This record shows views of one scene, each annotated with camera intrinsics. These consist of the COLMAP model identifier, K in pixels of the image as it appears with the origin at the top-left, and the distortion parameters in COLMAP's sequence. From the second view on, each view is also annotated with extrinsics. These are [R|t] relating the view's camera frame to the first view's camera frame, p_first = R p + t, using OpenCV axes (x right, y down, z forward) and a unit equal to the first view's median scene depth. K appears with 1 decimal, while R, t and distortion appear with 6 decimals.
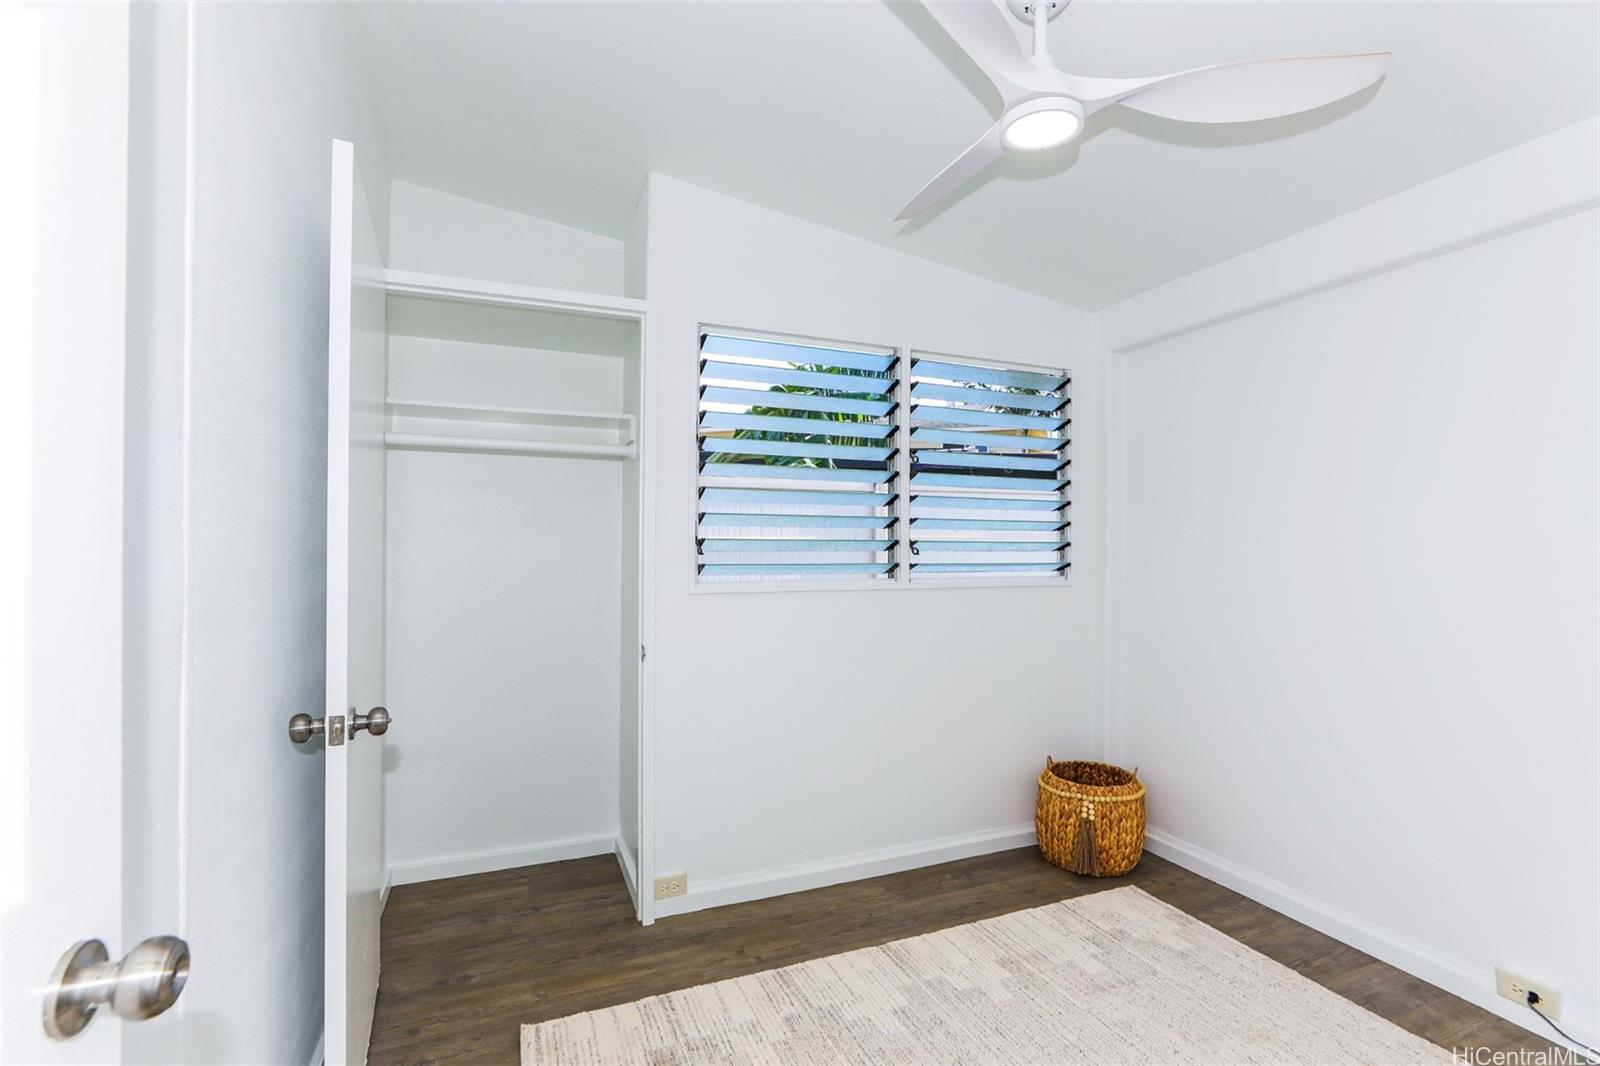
lens RADIAL K [[740.4, 0, 805.4], [0, 740.4, 544.9], [0, 0, 1]] dist [-0.009612, 0.001721]
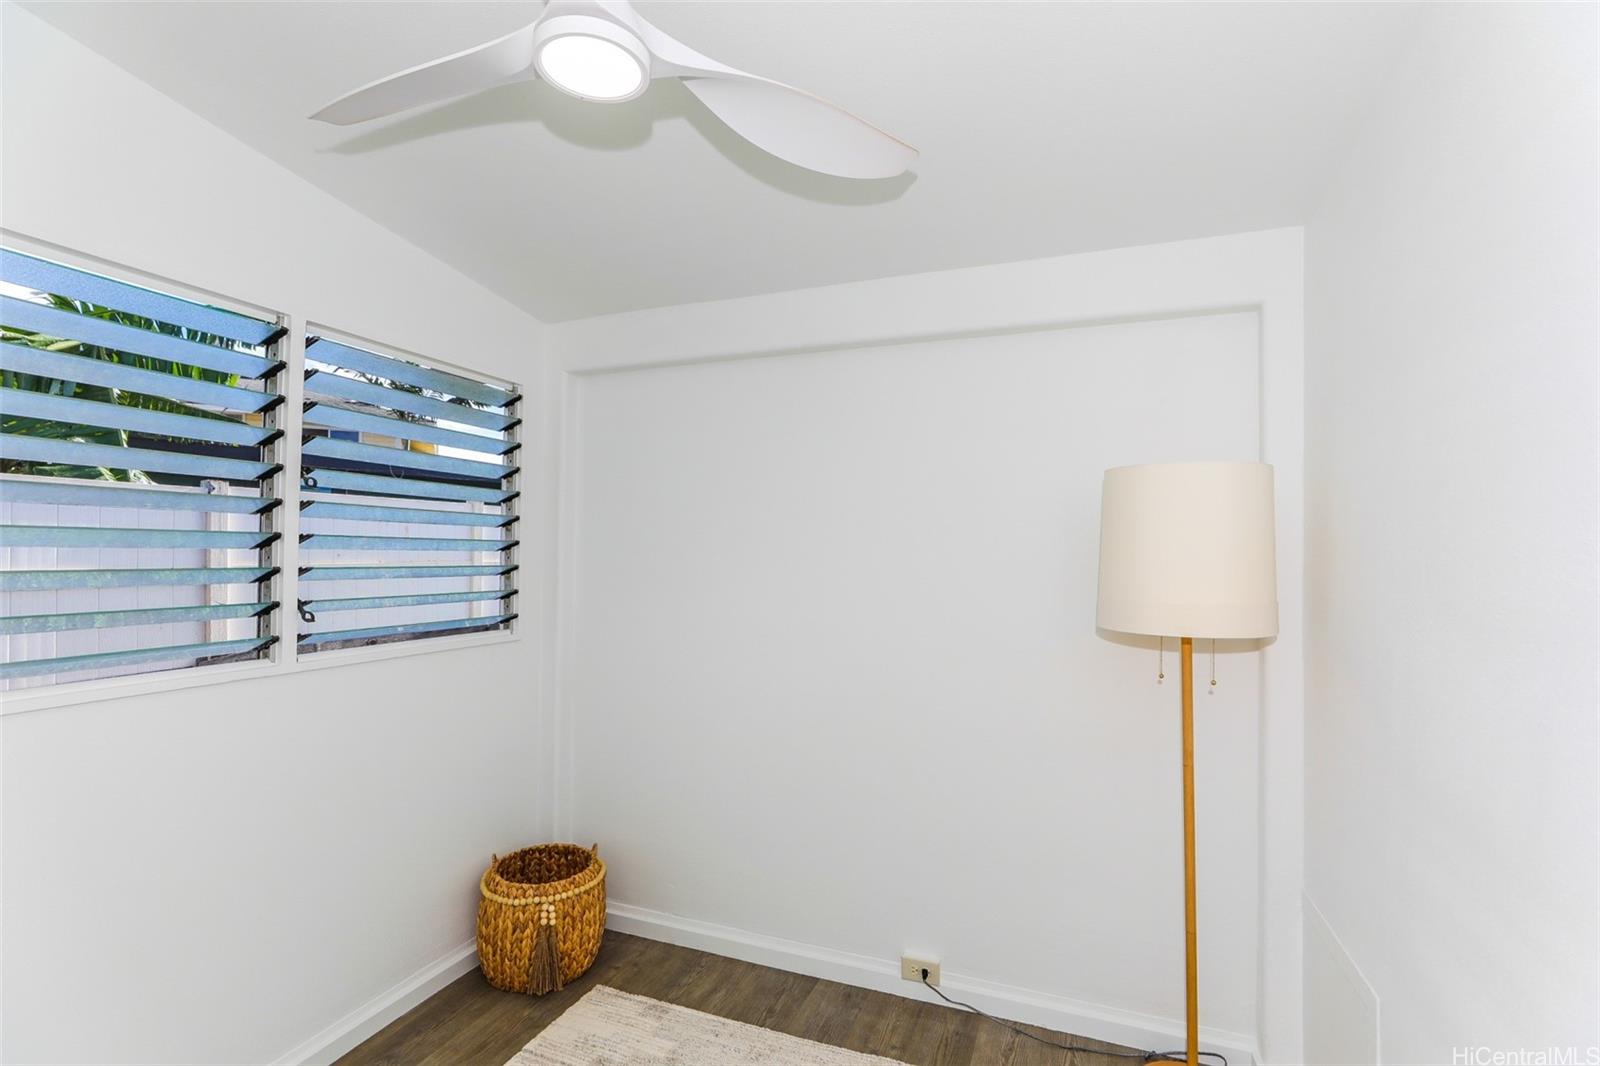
lens RADIAL K [[740.4, 0, 805.4], [0, 740.4, 544.9], [0, 0, 1]] dist [-0.009612, 0.001721]
pose [[0.693522, 0.010792, 0.720354, -0.024442], [-0.009066, 0.999939, -0.006253, -0.058851], [-0.720378, -0.002194, 0.693578, 0.203140]]
